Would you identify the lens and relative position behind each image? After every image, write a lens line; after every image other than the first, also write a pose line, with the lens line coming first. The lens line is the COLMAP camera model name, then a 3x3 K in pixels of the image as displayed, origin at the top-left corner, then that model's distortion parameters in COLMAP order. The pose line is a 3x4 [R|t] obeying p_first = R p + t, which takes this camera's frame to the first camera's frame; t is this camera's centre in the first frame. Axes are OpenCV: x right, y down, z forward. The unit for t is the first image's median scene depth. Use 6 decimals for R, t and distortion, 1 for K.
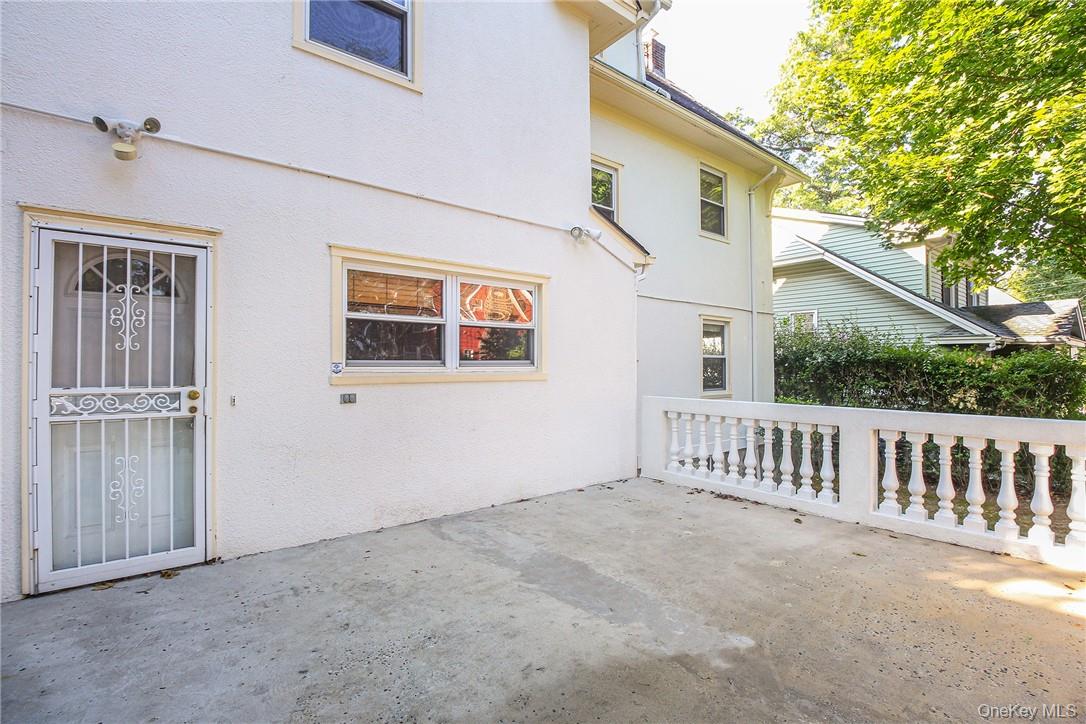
lens RADIAL K [[501.8, 0, 553.7], [0, 501.8, 364.9], [0, 0, 1]] dist [-0.004387, -0.002180]
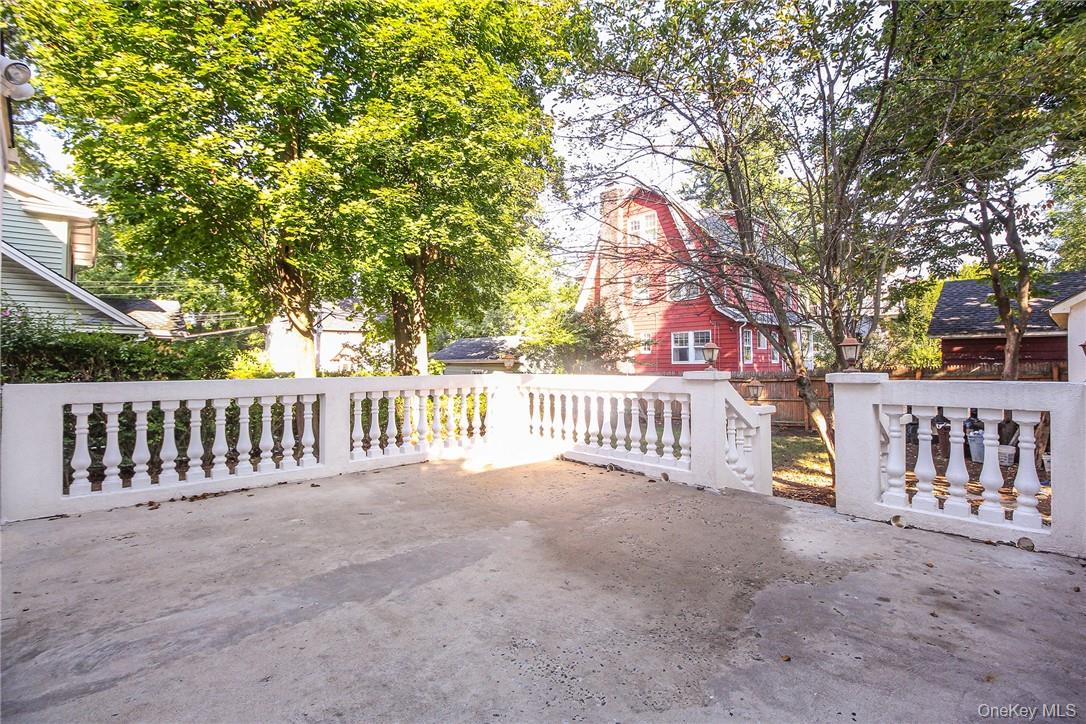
lens RADIAL K [[501.8, 0, 554.1], [0, 501.8, 358.5], [0, 0, 1]] dist [-0.004387, -0.002180]
pose [[-0.047746, 0.008721, 0.998821, -0.714454], [0.003742, 0.999956, -0.008552, 0.067862], [-0.998853, 0.003329, -0.047776, 0.665535]]
